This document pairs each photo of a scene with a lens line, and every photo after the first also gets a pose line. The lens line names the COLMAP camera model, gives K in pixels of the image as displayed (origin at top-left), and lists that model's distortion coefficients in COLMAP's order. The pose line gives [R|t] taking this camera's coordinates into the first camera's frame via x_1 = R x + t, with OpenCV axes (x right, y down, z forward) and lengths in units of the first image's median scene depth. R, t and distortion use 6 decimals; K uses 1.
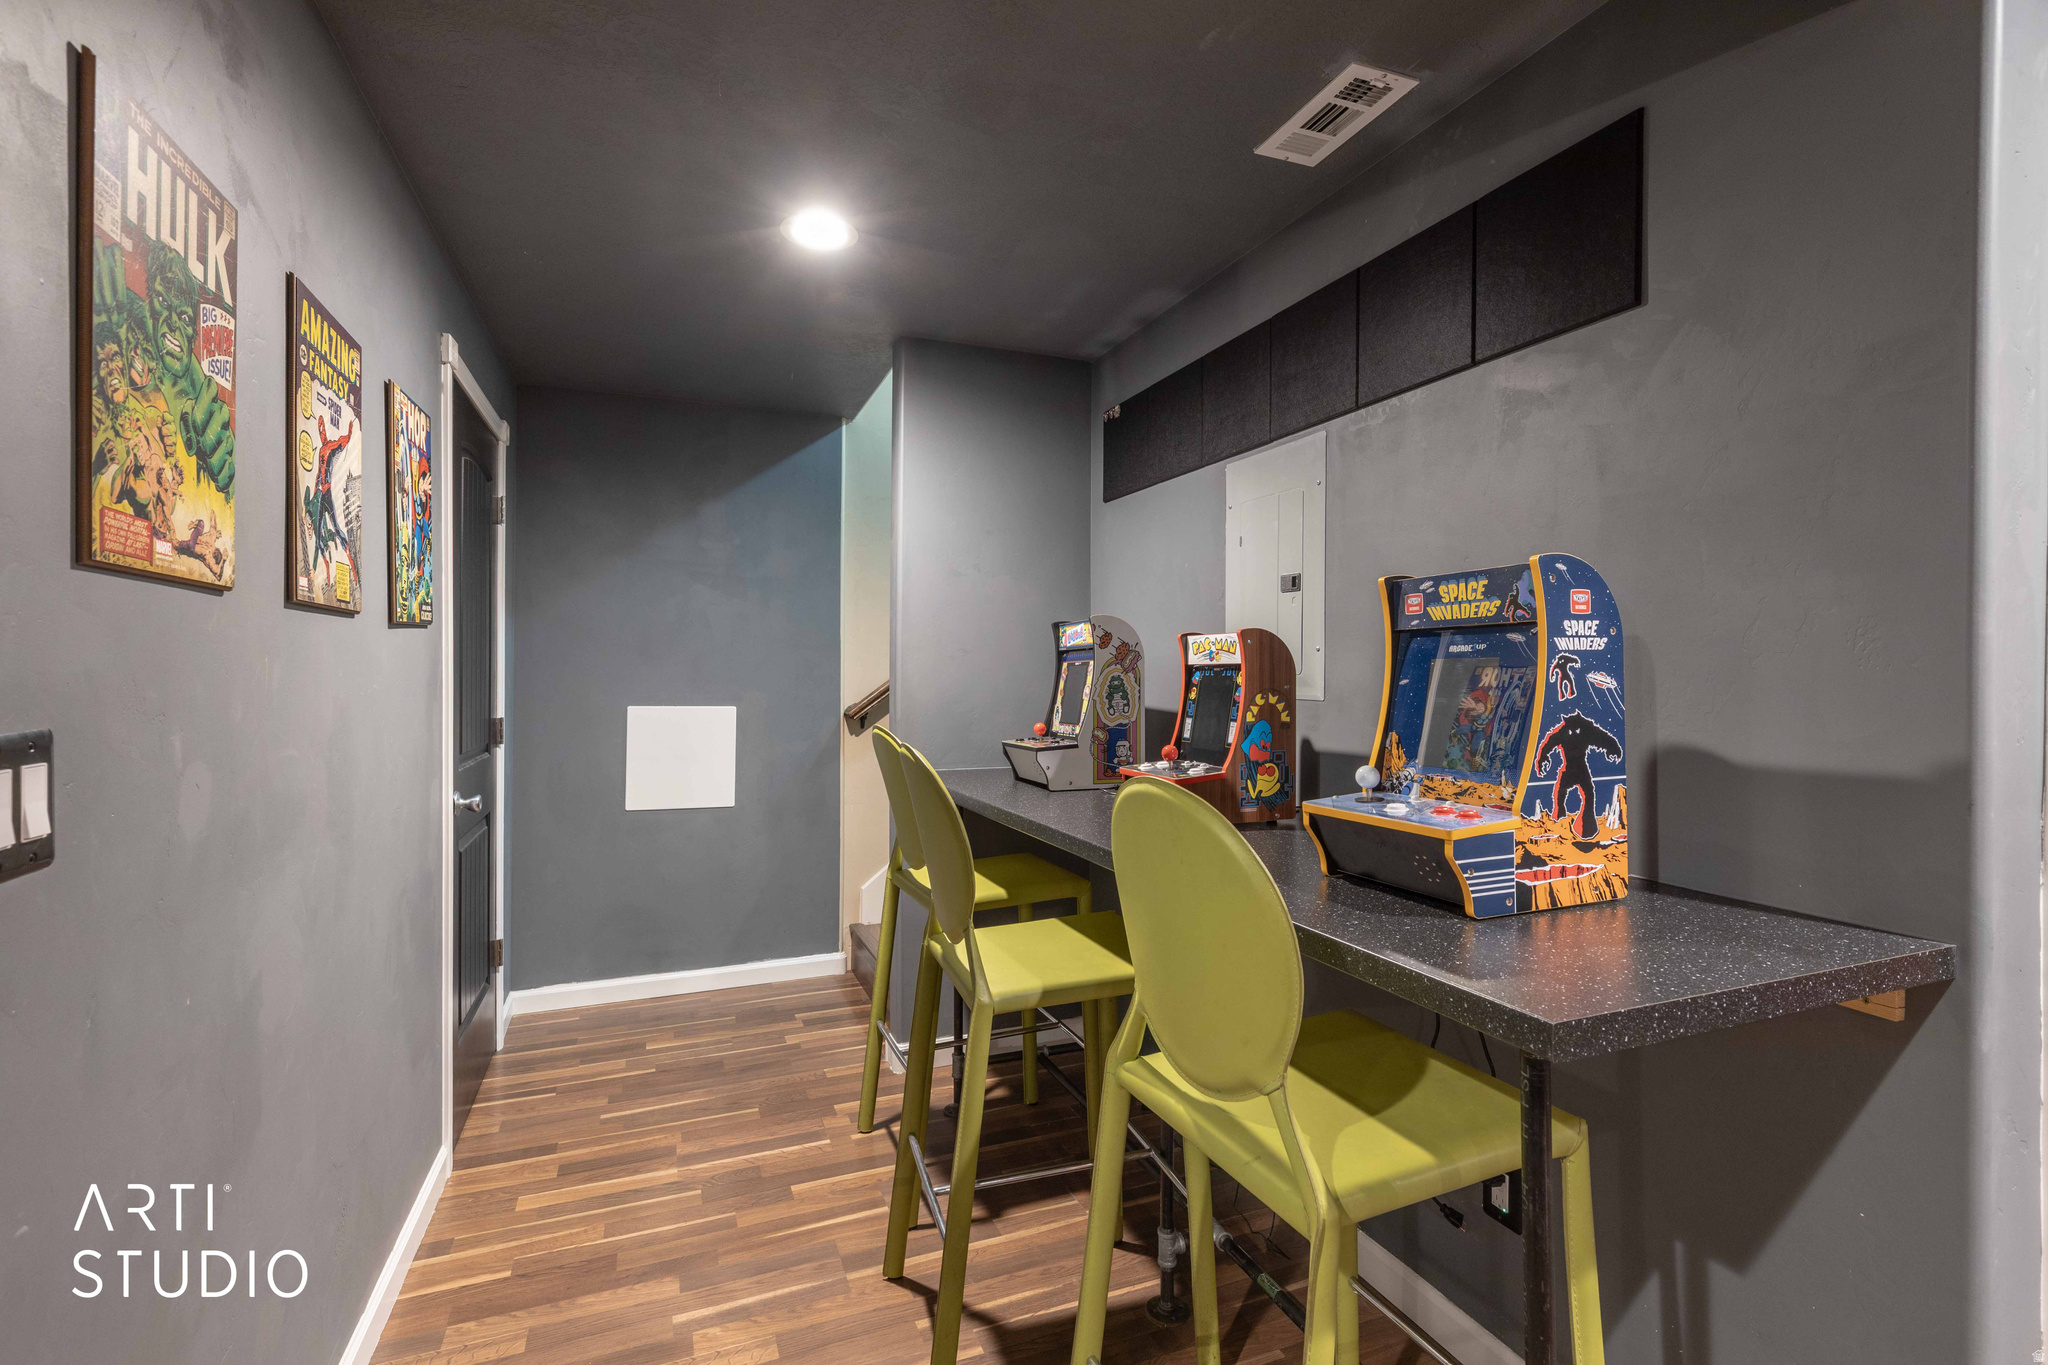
lens RADIAL K [[934.1, 0, 1025.6], [0, 934.1, 680.3], [0, 0, 1]] dist [0.012190, -0.003284]
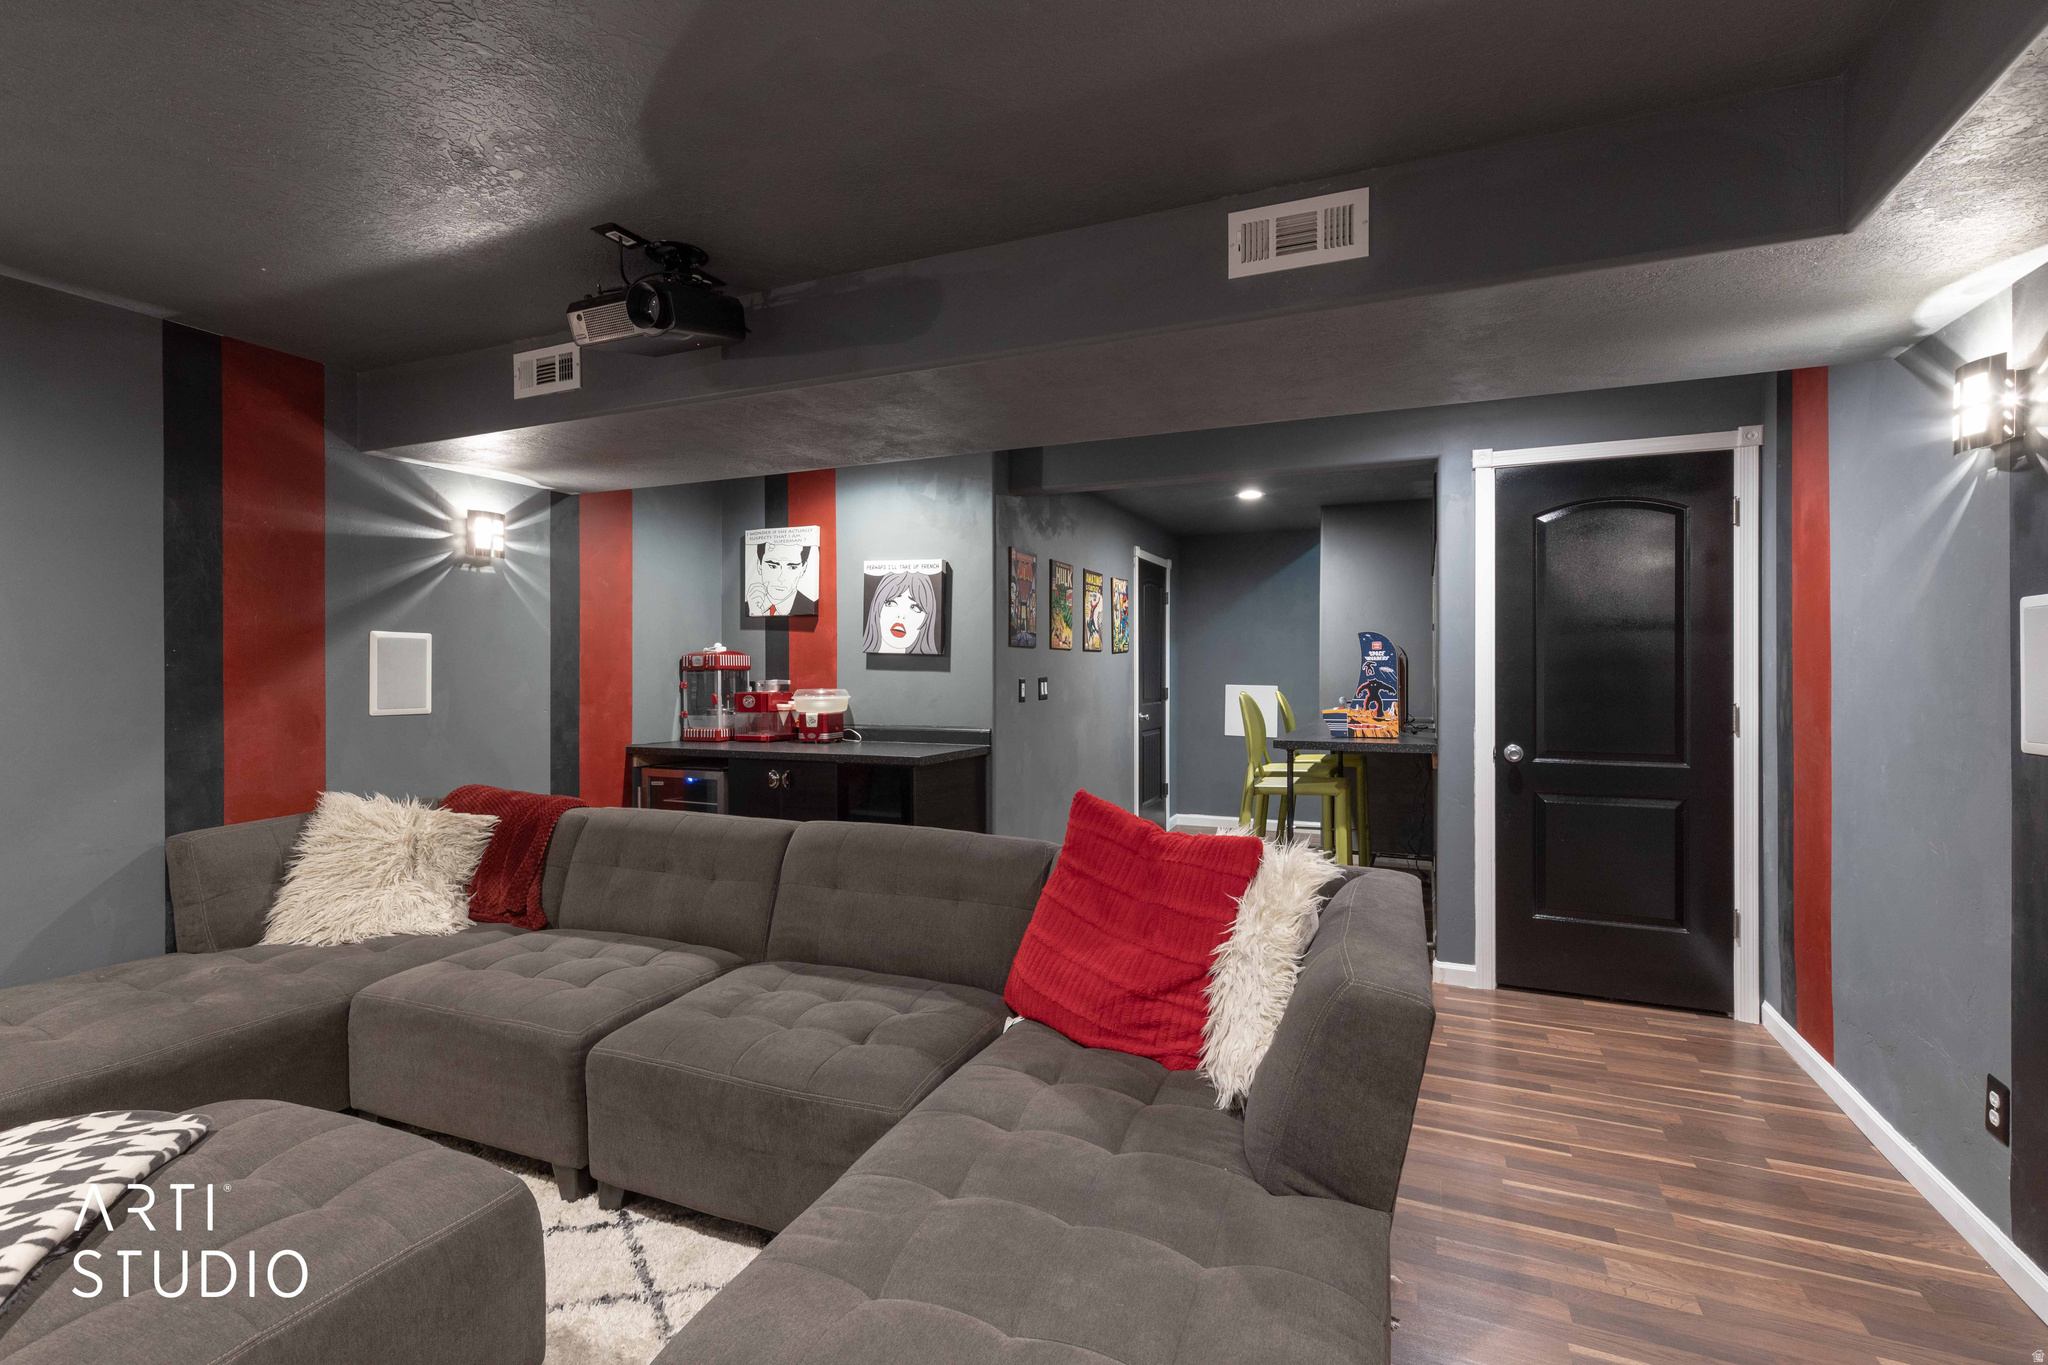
lens RADIAL K [[934.1, 0, 1021.8], [0, 934.1, 677.3], [0, 0, 1]] dist [0.012190, -0.003284]
pose [[0.709088, 0.004915, -0.705103, 1.692918], [-0.004959, 0.999986, 0.001984, 0.022941], [0.705102, 0.002090, 0.709103, -1.850093]]
